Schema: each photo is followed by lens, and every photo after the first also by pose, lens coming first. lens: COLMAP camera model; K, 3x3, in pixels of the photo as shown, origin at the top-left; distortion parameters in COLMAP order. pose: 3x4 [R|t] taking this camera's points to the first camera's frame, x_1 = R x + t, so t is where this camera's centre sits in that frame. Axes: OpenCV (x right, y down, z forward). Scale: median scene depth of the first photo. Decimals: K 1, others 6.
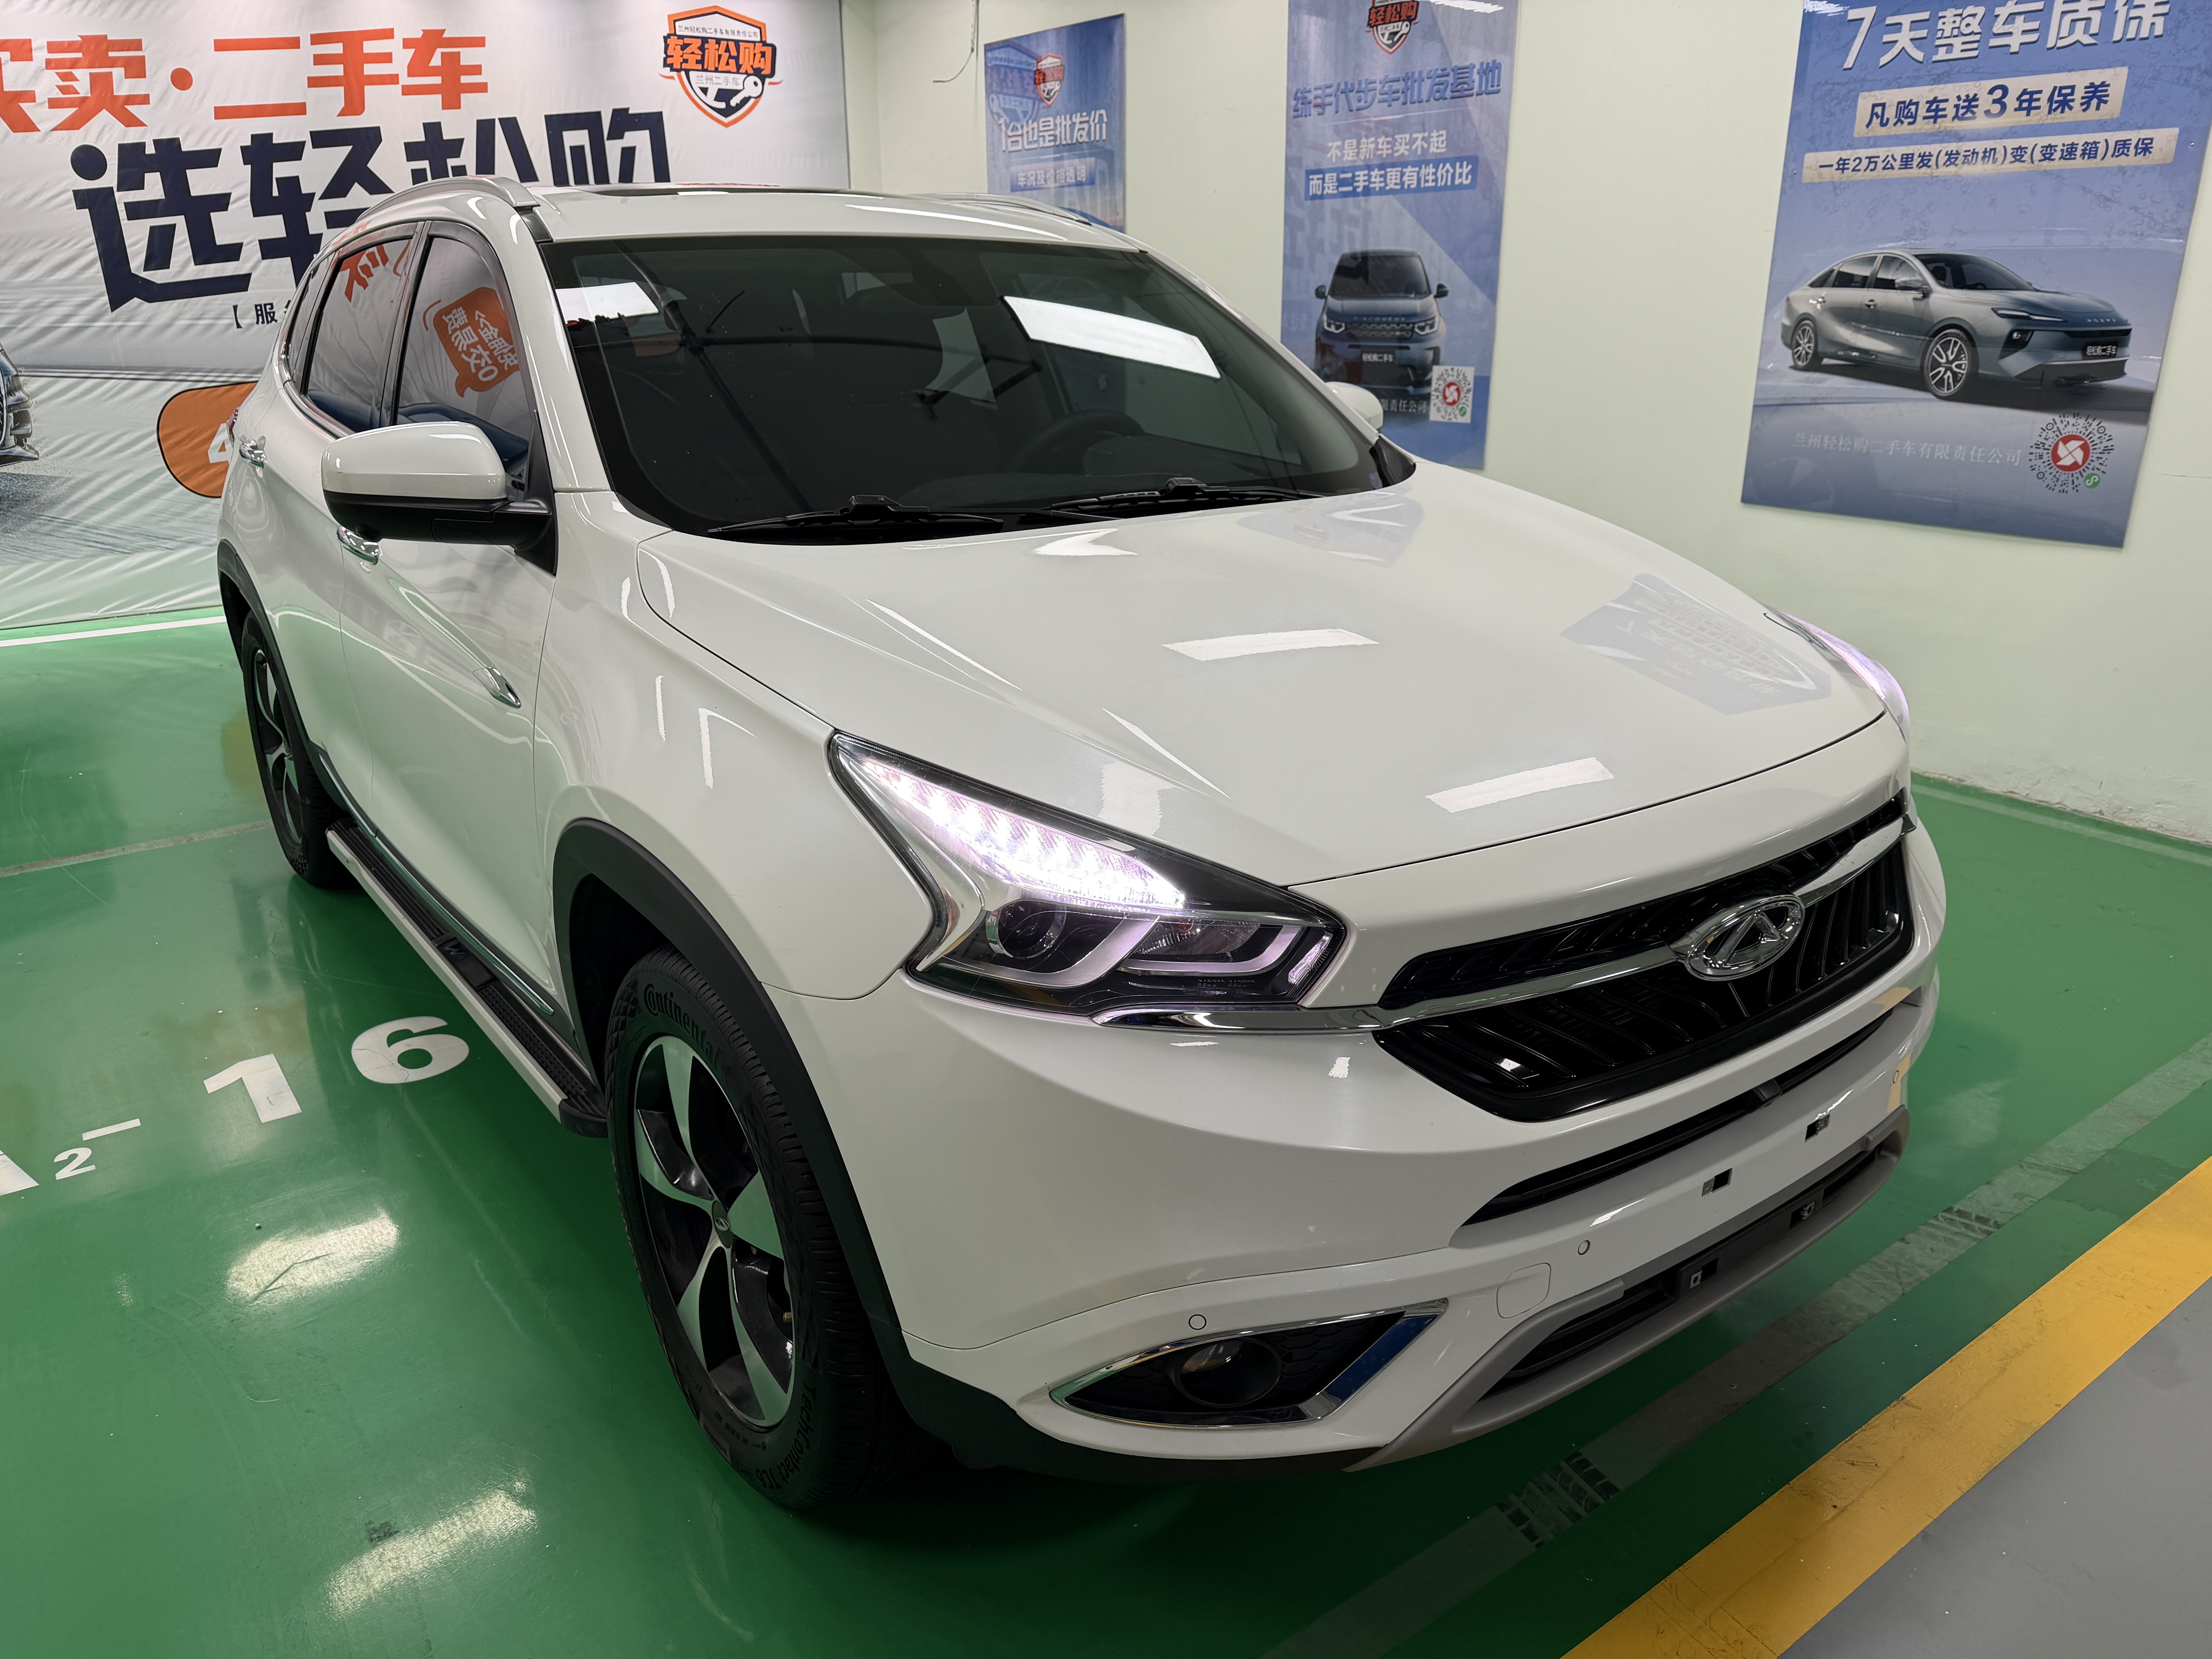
lens RADIAL K [[1591.2, 0, 1090.2], [0, 1591.2, 832.5], [0, 0, 1]] dist [-0.001350, -0.005293]
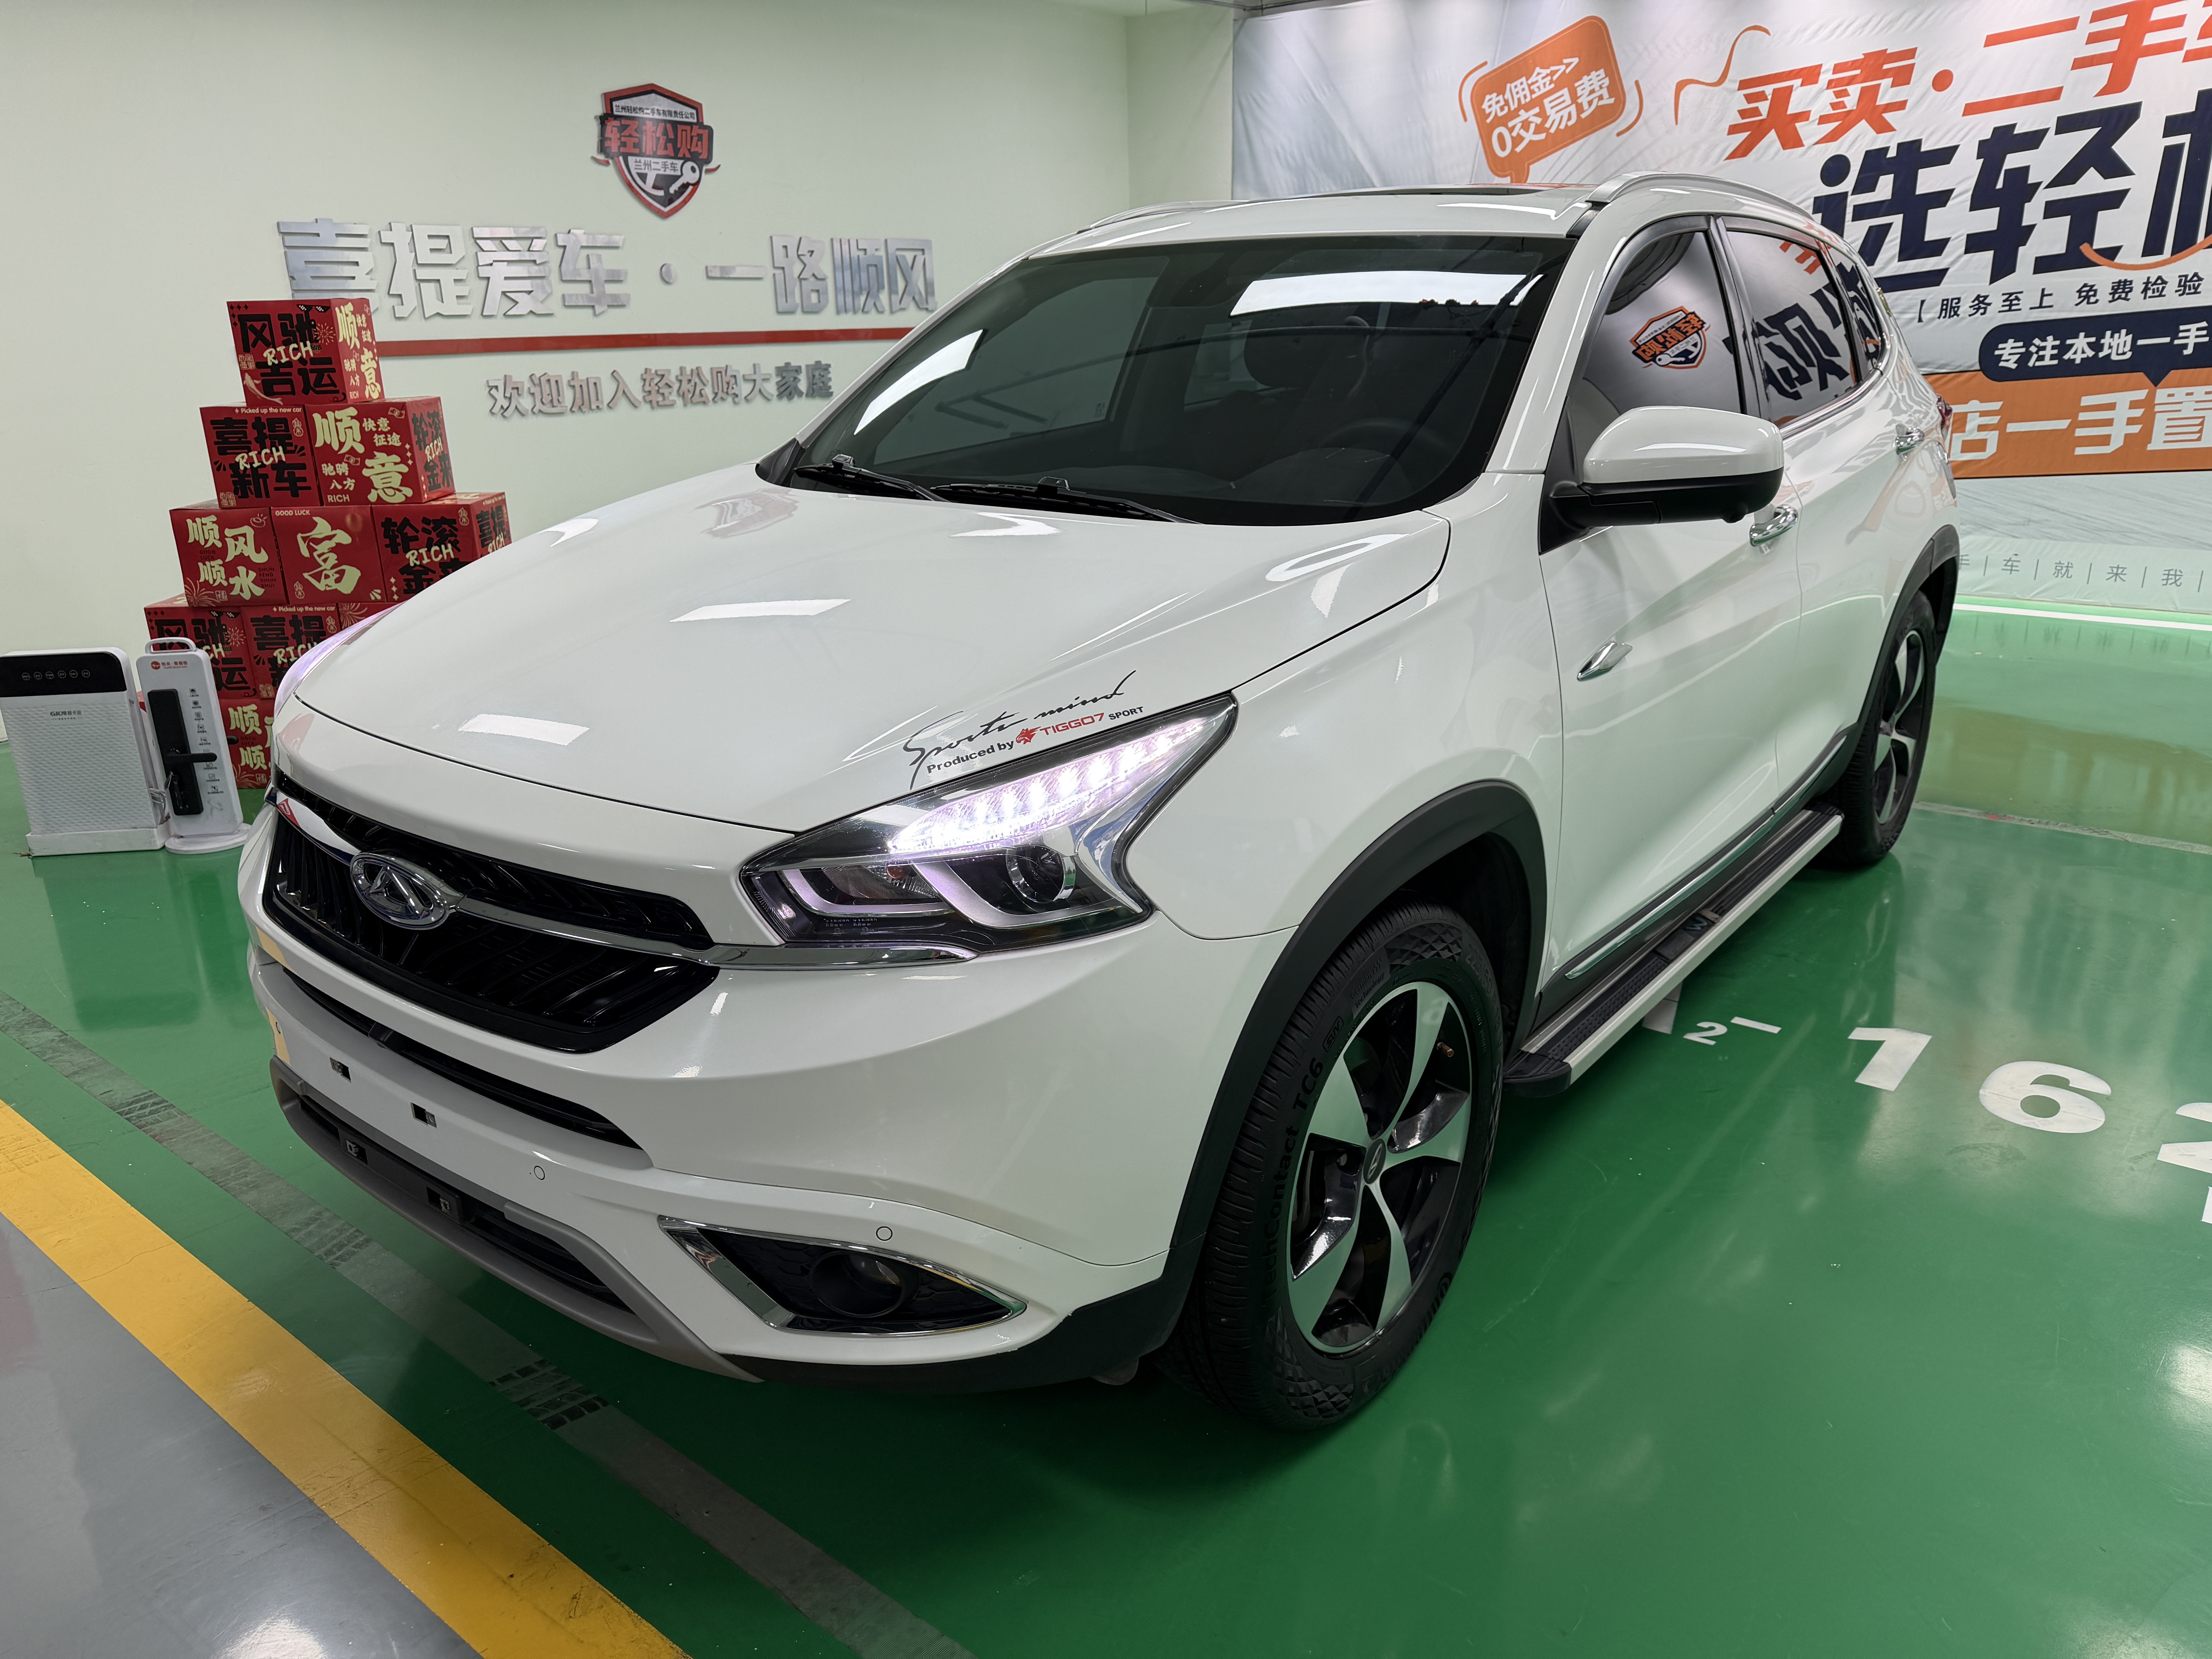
lens RADIAL K [[1559.9, 0, 1105.1], [0, 1559.9, 842.3], [0, 0, 1]] dist [0.001238, -0.001883]
pose [[0.263496, 0.314287, -0.912027, 0.379341], [-0.296383, 0.926085, 0.233503, -0.091015], [0.918002, 0.208782, 0.337169, 0.262806]]
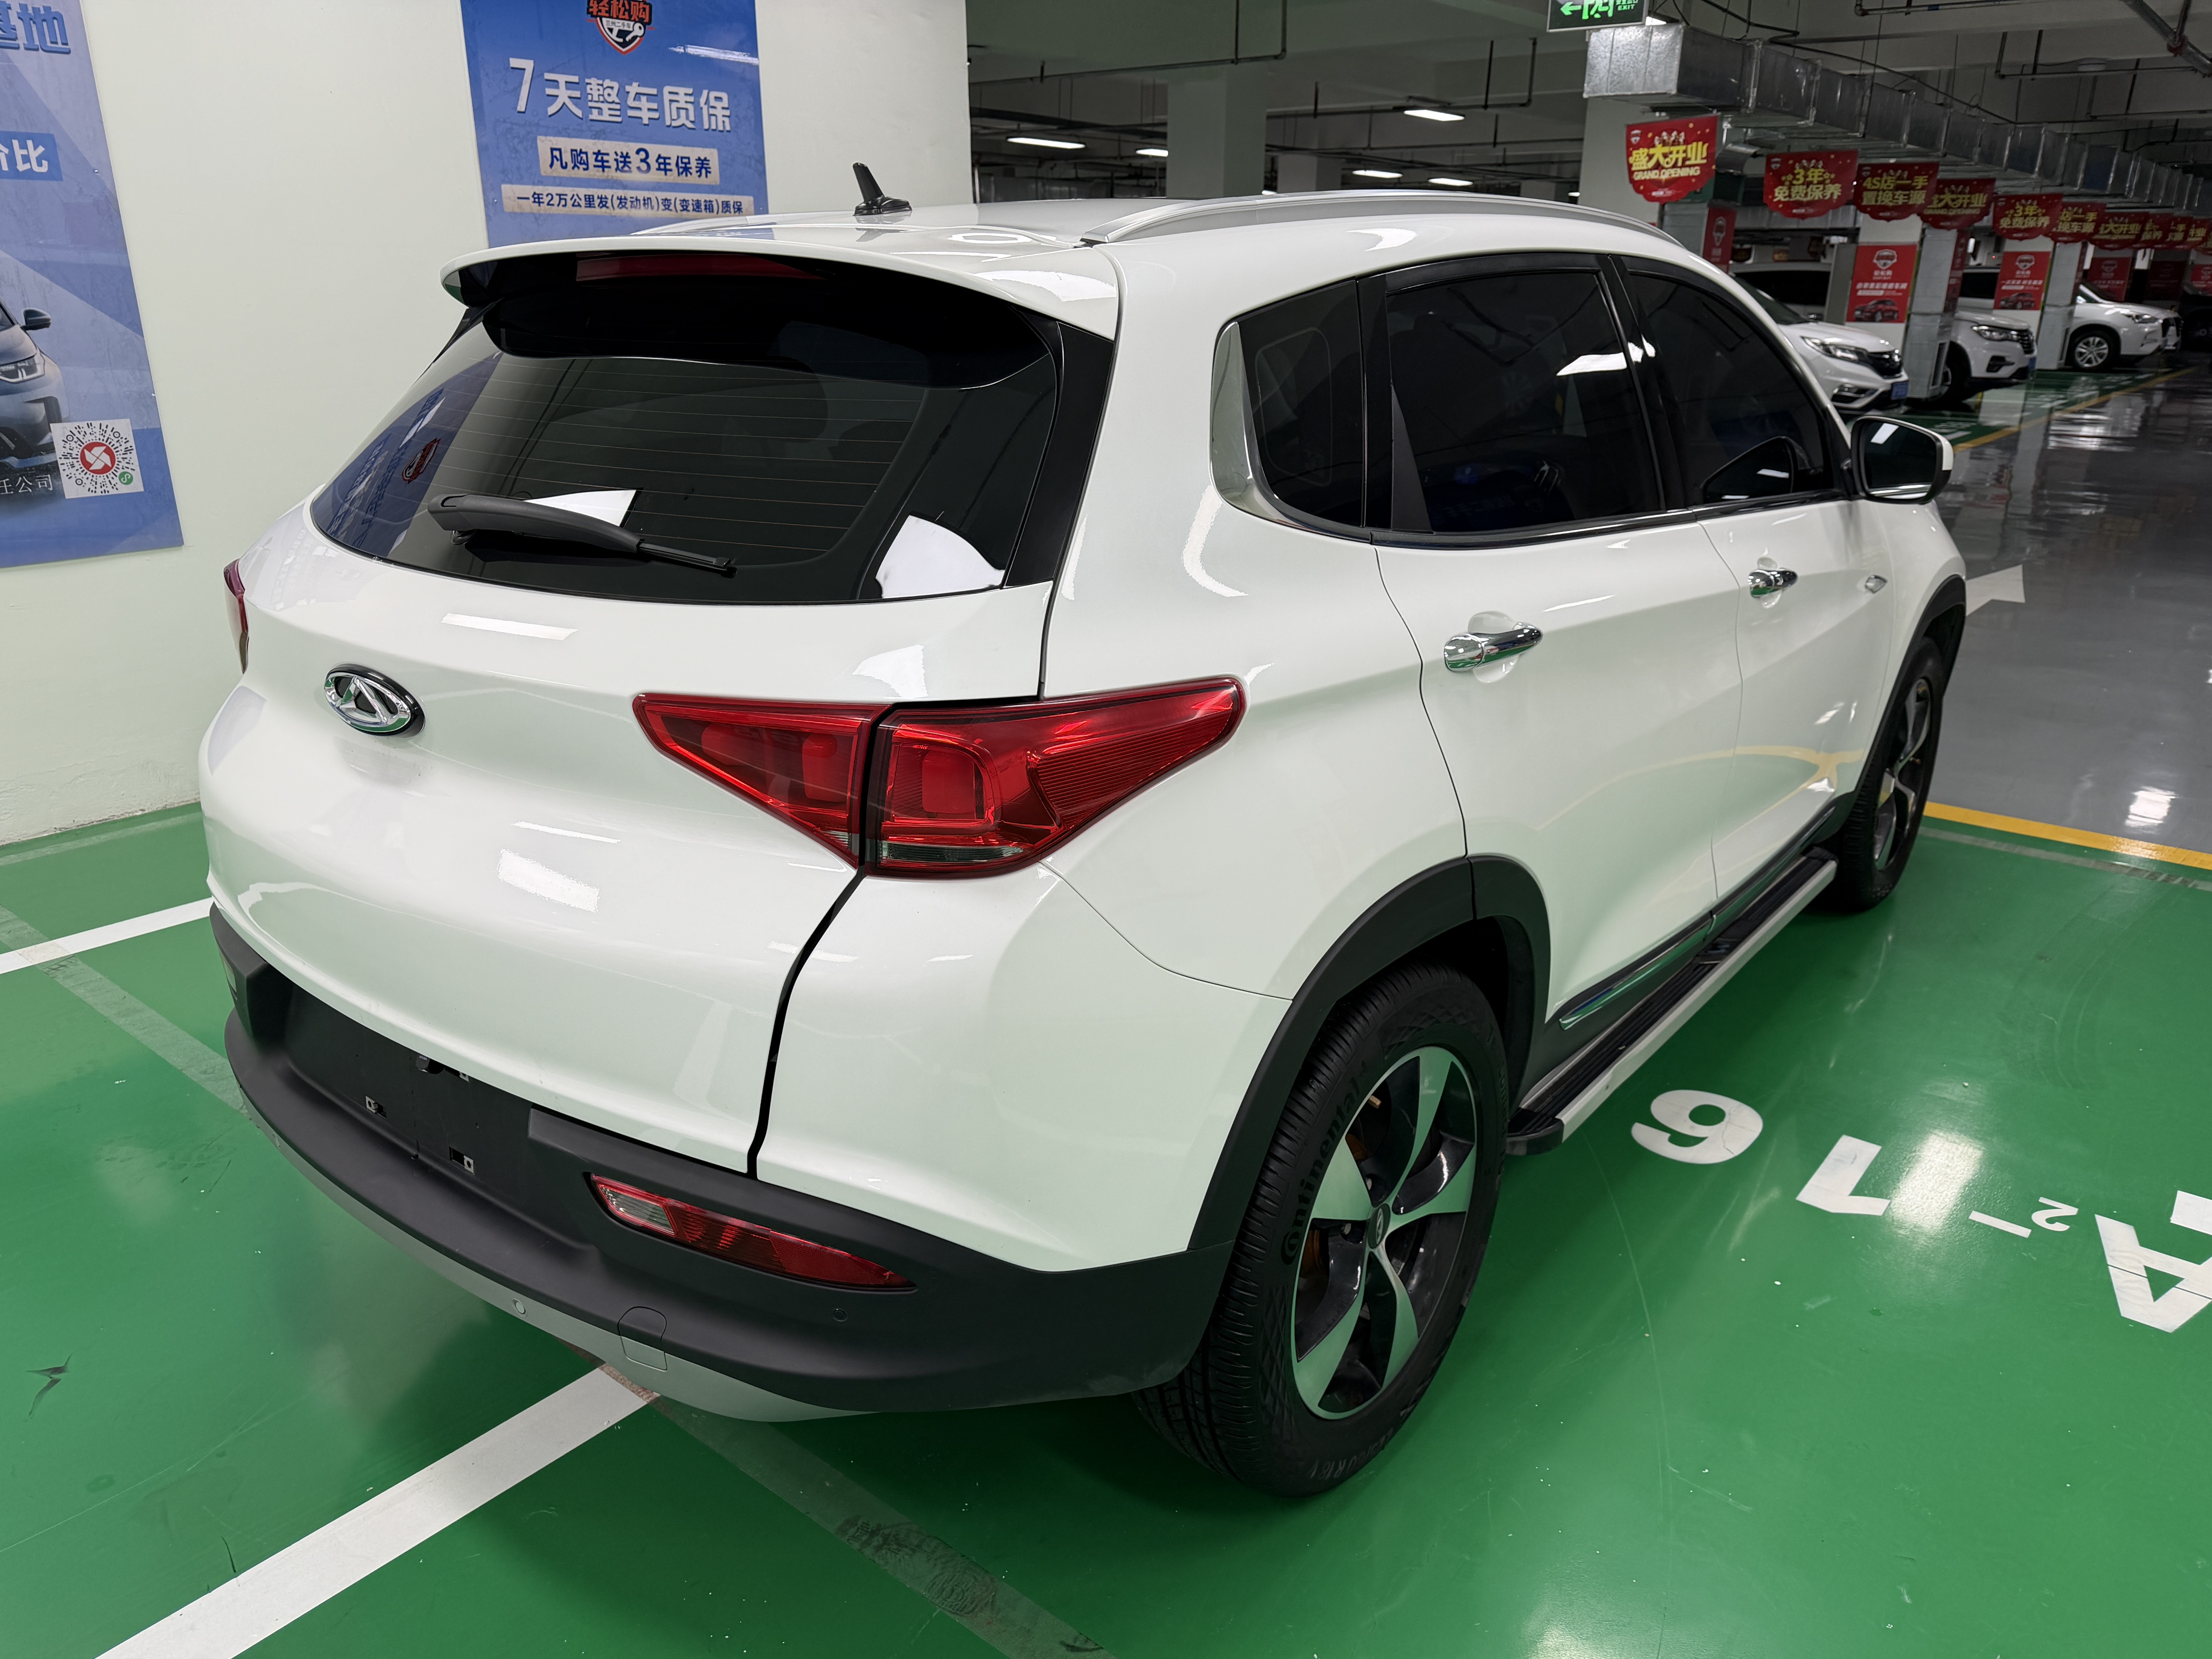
lens RADIAL K [[1565.5, 0, 1106.0], [0, 1565.5, 829.5], [0, 0, 1]] dist [0.007158, -0.011502]
pose [[-0.256712, -0.320343, 0.911855, -0.536369], [0.311156, 0.865847, 0.391779, -0.234636], [-0.915031, 0.384303, -0.122597, 0.642852]]
